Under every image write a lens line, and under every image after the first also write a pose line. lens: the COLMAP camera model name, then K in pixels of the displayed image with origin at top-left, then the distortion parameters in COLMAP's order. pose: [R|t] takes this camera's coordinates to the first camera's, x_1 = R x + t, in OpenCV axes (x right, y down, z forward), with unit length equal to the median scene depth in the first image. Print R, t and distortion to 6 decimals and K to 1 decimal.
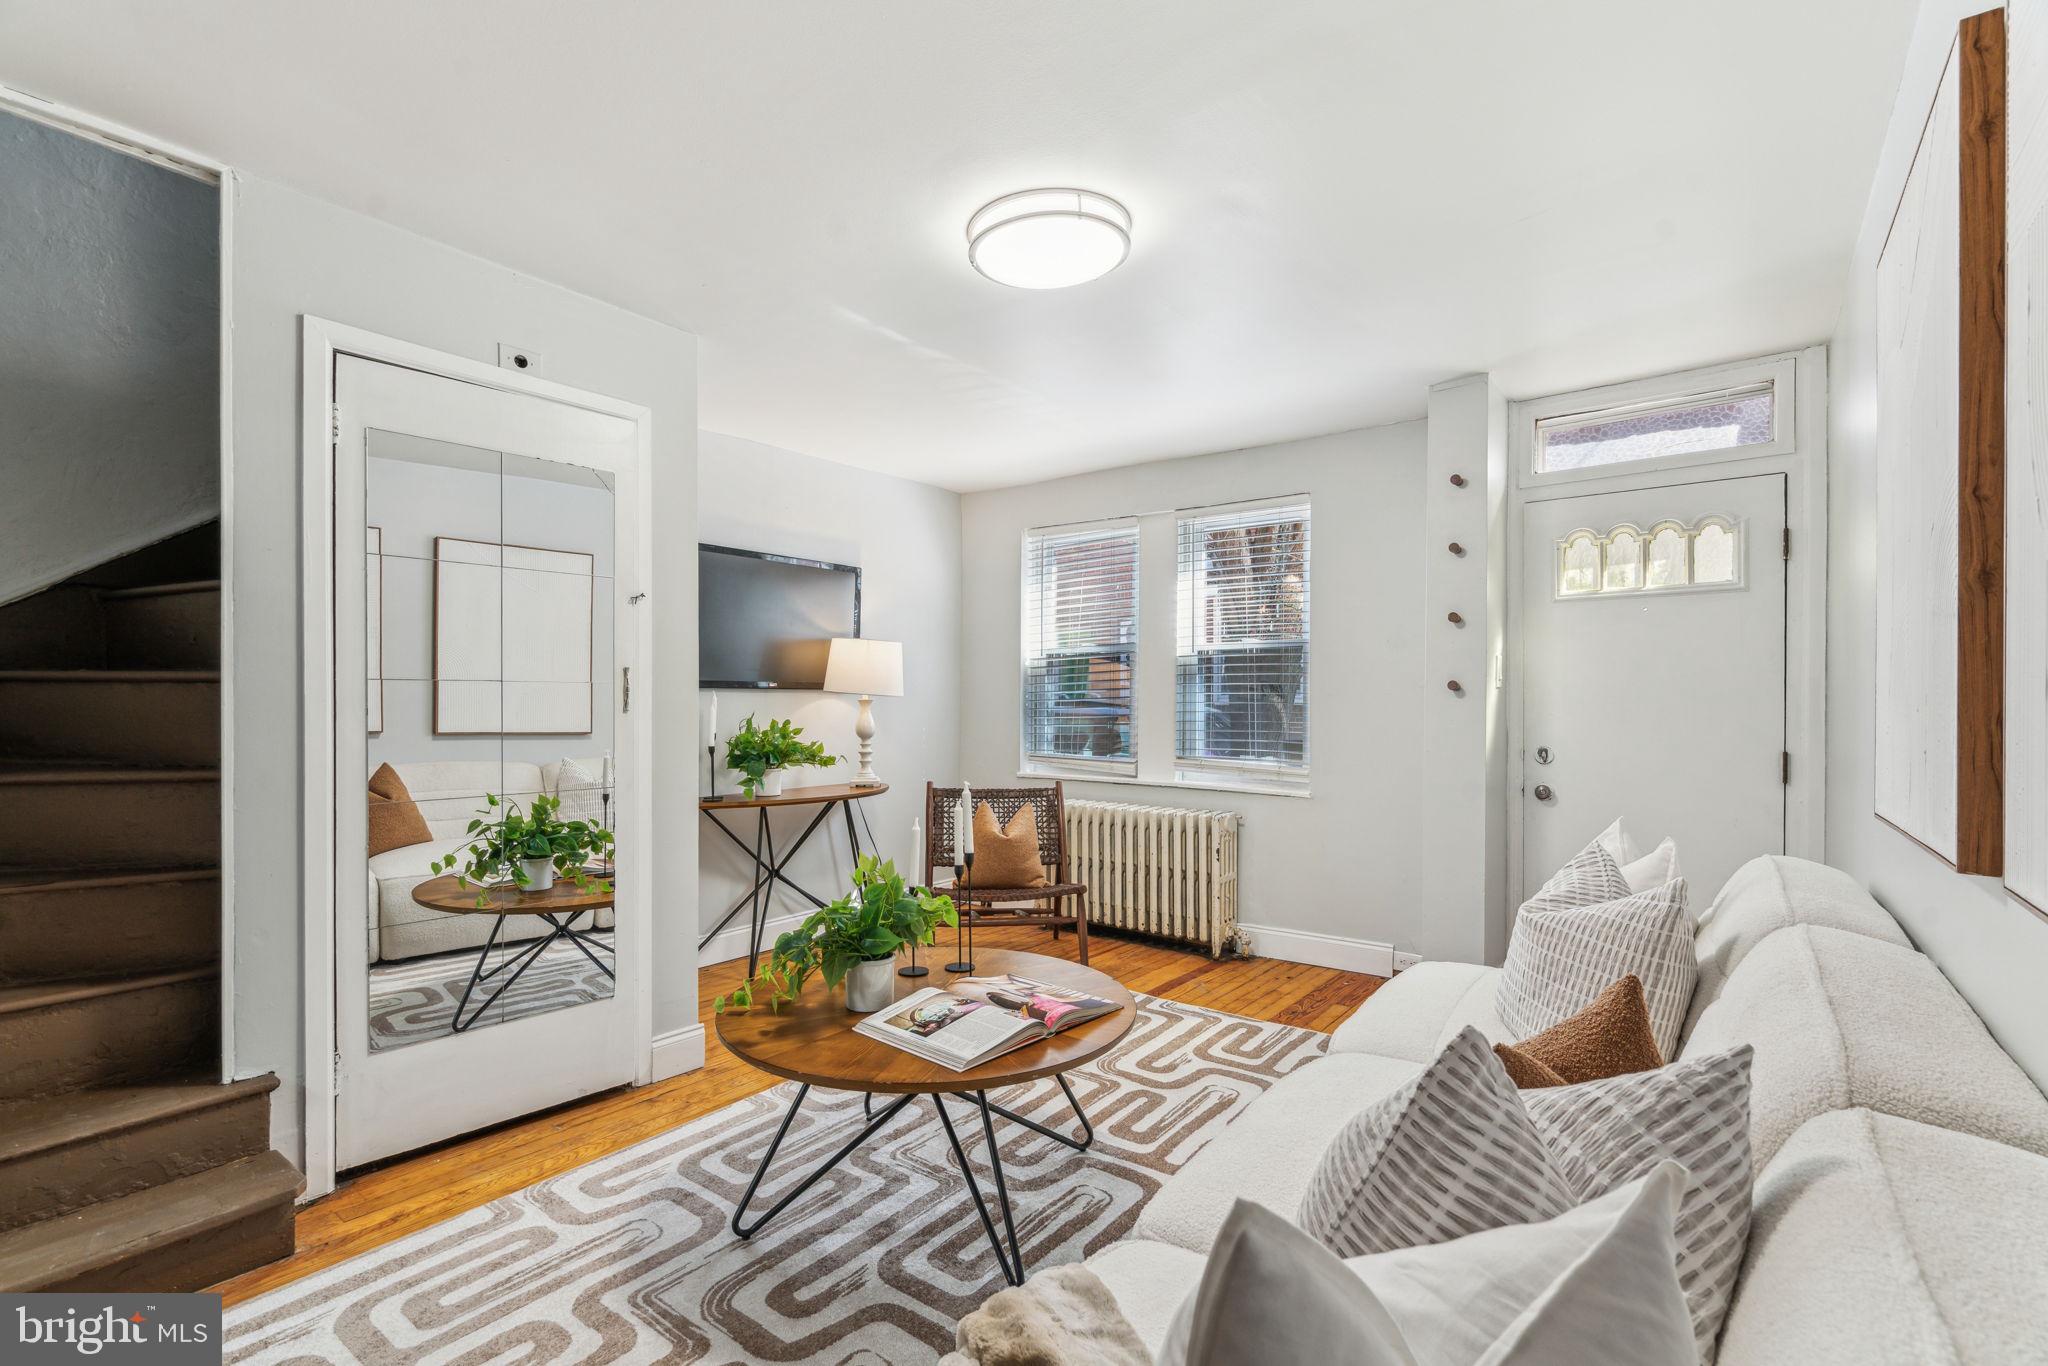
lens RADIAL K [[937.4, 0, 1005.4], [0, 937.4, 697.7], [0, 0, 1]] dist [0.000327, 0.000145]
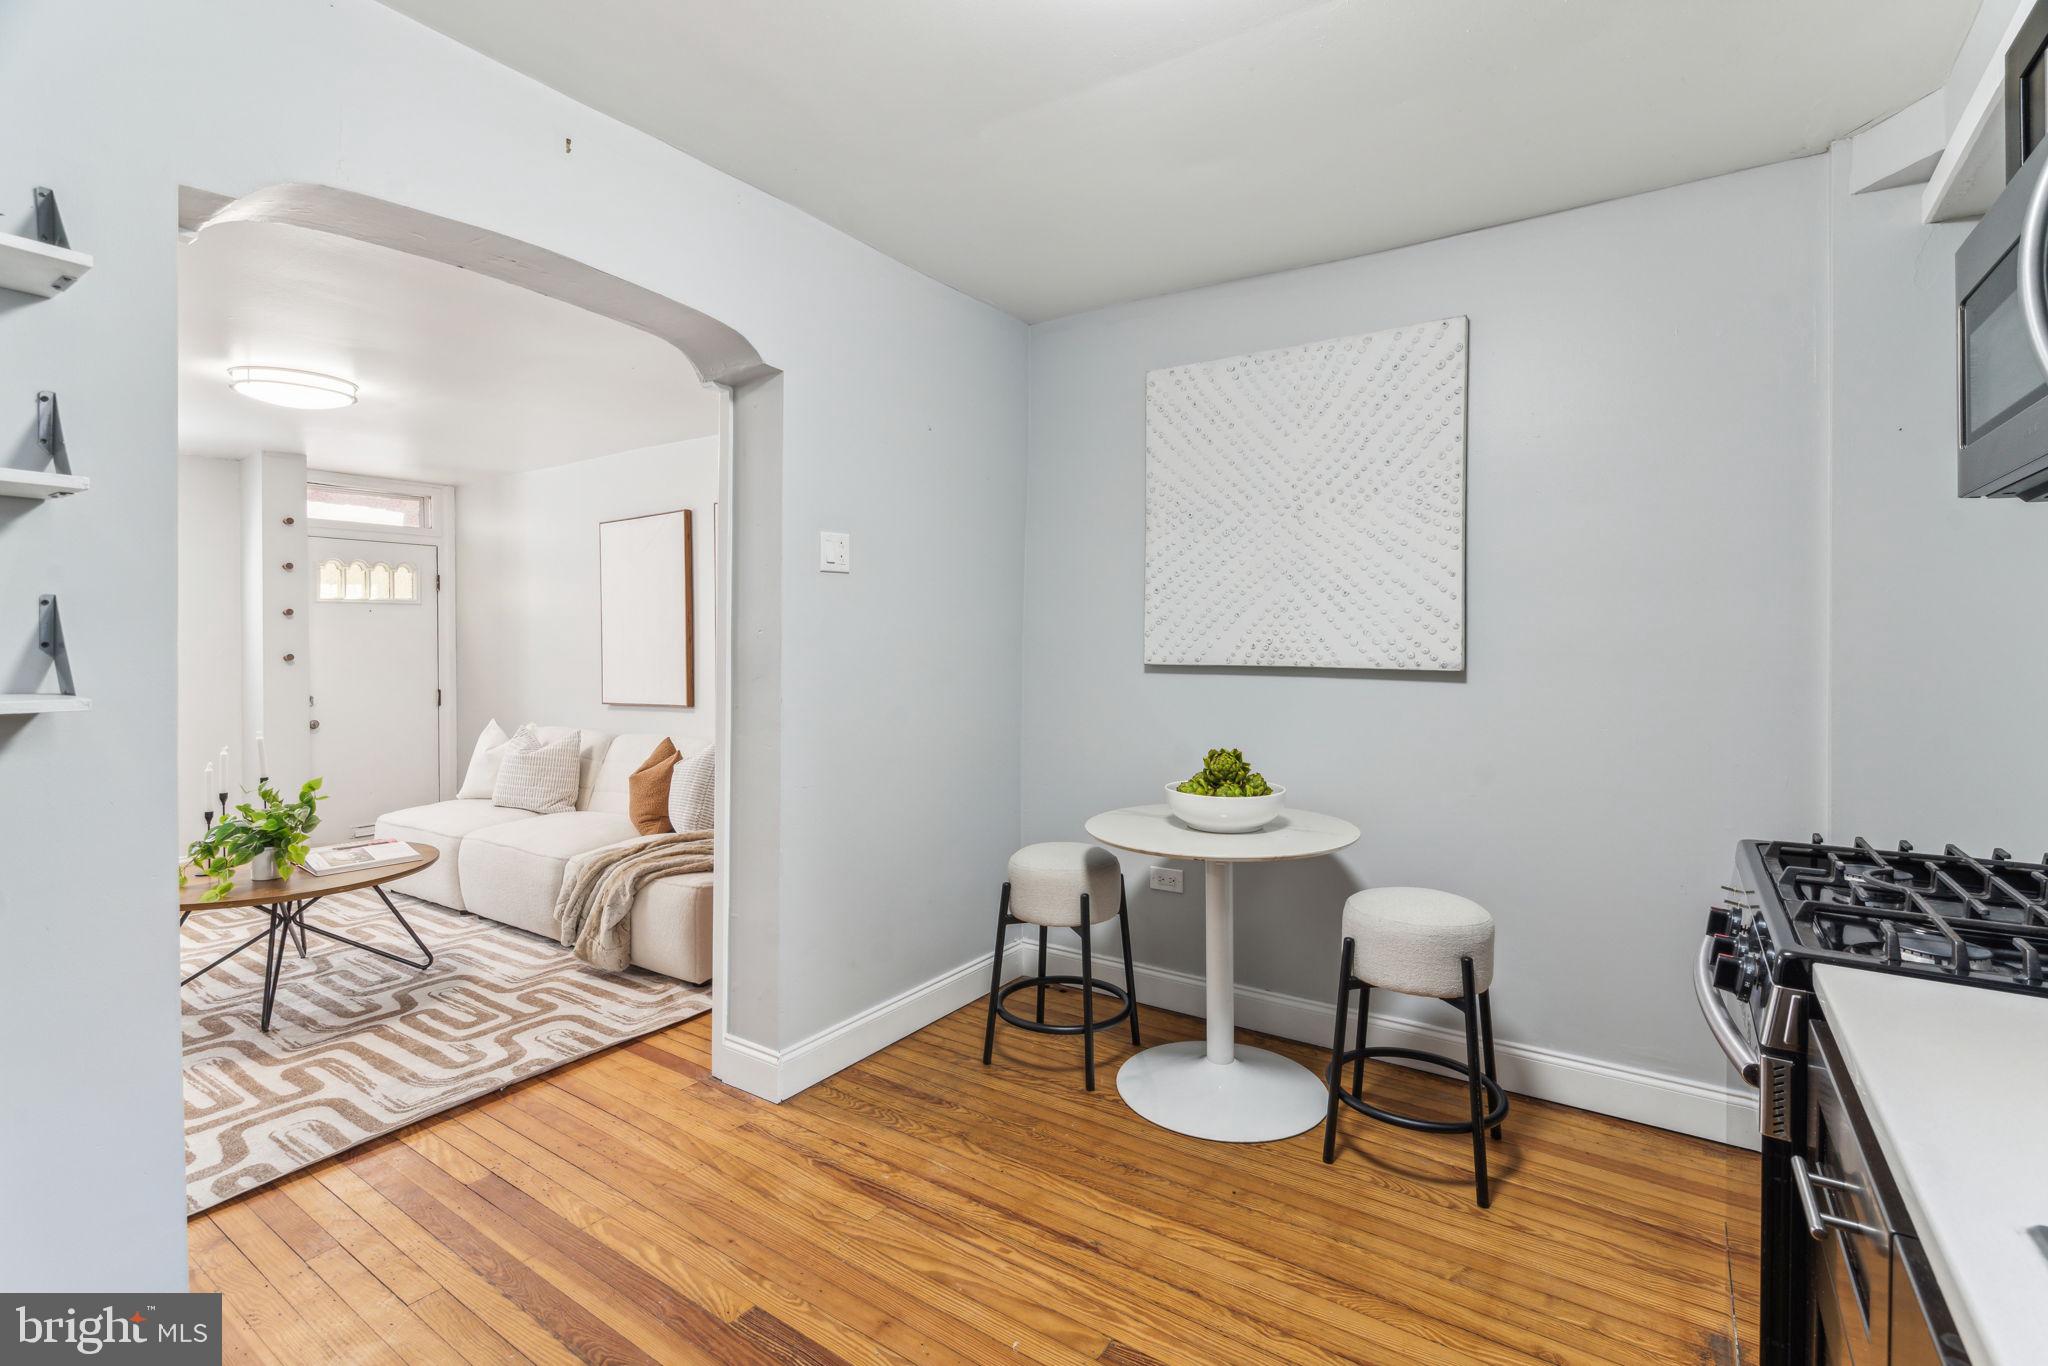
lens RADIAL K [[929.6, 0, 1024.0], [0, 929.6, 683.0], [0, 0, 1]] dist [-0.002854, 0.000450]
pose [[-0.061363, -0.043479, 0.997168, -1.288767], [-0.007707, 0.999042, 0.043087, -0.052969], [-0.998086, -0.005042, -0.061640, -0.109004]]
